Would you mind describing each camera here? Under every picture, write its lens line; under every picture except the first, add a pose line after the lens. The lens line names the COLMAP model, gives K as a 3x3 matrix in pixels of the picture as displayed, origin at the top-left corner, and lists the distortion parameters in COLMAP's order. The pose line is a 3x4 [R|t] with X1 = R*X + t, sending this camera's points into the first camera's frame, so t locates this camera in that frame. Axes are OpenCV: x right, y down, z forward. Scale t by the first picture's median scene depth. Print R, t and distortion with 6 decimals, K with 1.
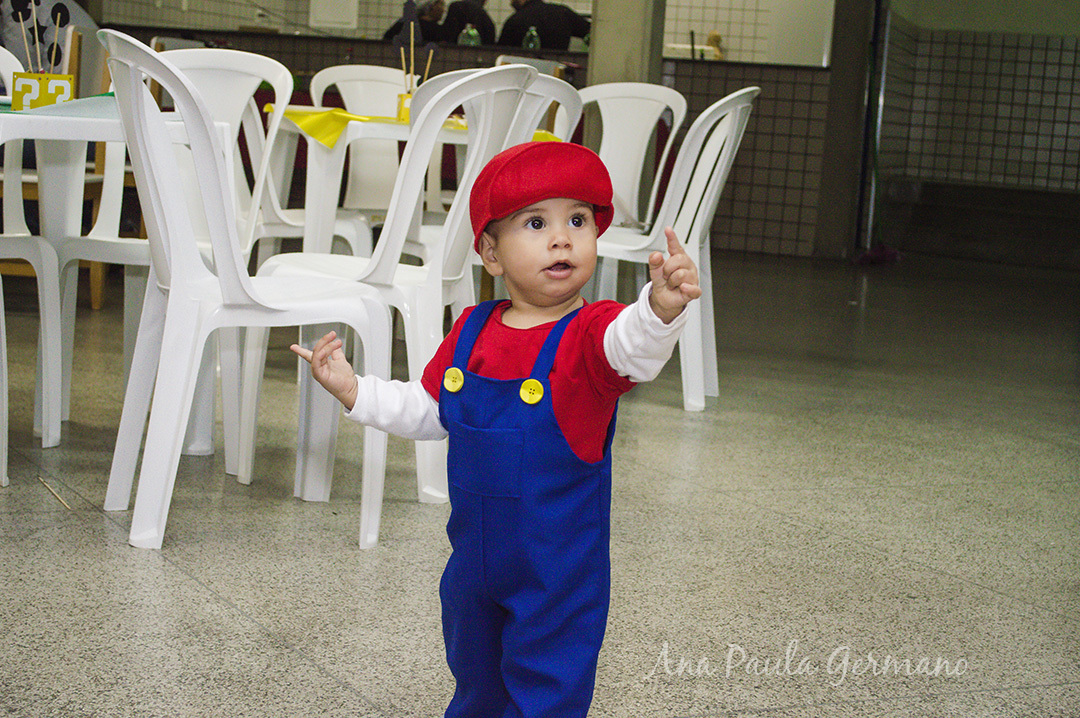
lens RADIAL K [[1869.4, 0, 540.0], [0, 1869.4, 359.0], [0, 0, 1]] dist [-0.000496, 0.098682]
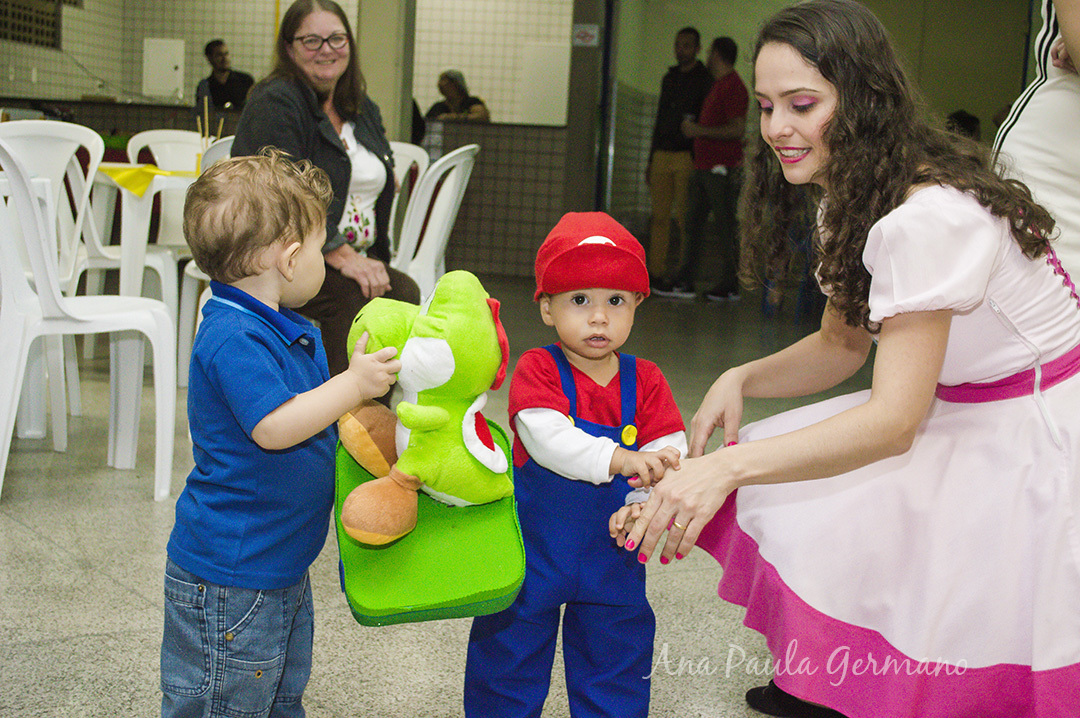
lens RADIAL K [[1586.1, 0, 540.0], [0, 1586.1, 359.0], [0, 0, 1]] dist [-0.017134, 0.005494]
pose [[0.993433, -0.025236, 0.111600, 0.042733], [0.026064, 0.999642, -0.005971, 0.012740], [-0.111409, 0.008840, 0.993735, -0.117390]]
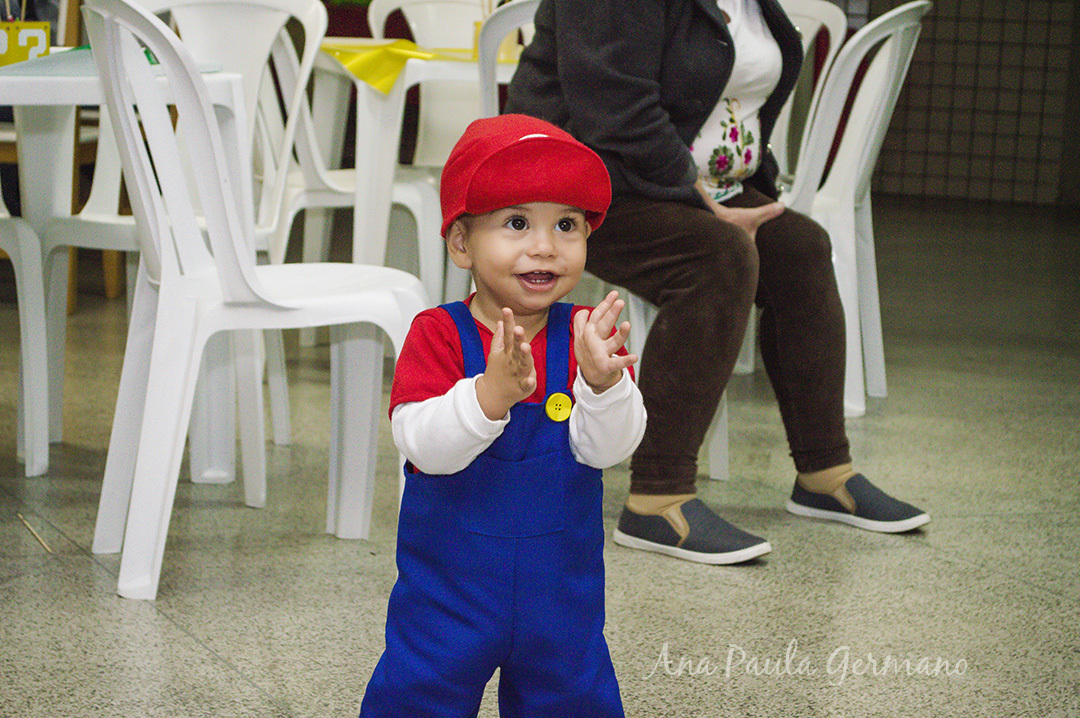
lens RADIAL K [[2485.2, 0, 540.0], [0, 2485.2, 359.0], [0, 0, 1]] dist [0.050736, -0.008027]
pose [[0.996623, -0.017199, -0.080296, 0.046043], [0.017822, 0.999816, 0.007041, -0.007640], [0.080160, -0.008449, 0.996746, -0.066225]]
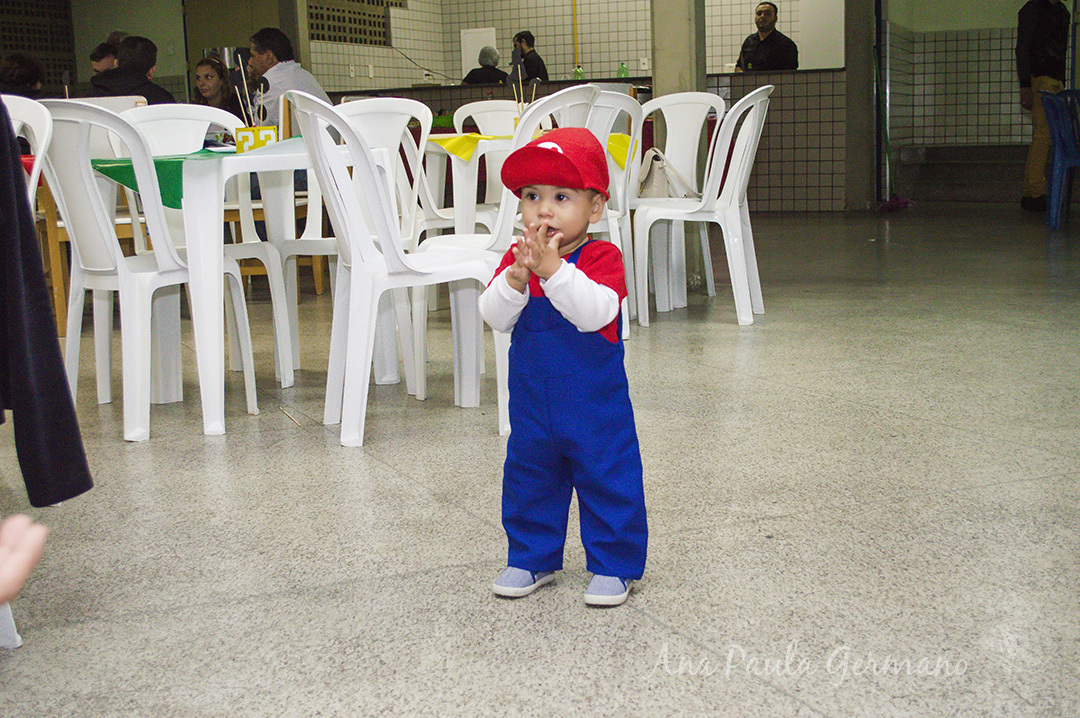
lens RADIAL K [[1389.0, 0, 540.0], [0, 1389.0, 359.0], [0, 0, 1]] dist [-0.028135, -0.022680]
pose [[0.991794, -0.088071, -0.092677, 0.031152], [0.090853, 0.995519, 0.026231, 0.015331], [0.089952, -0.034436, 0.995351, -0.041849]]
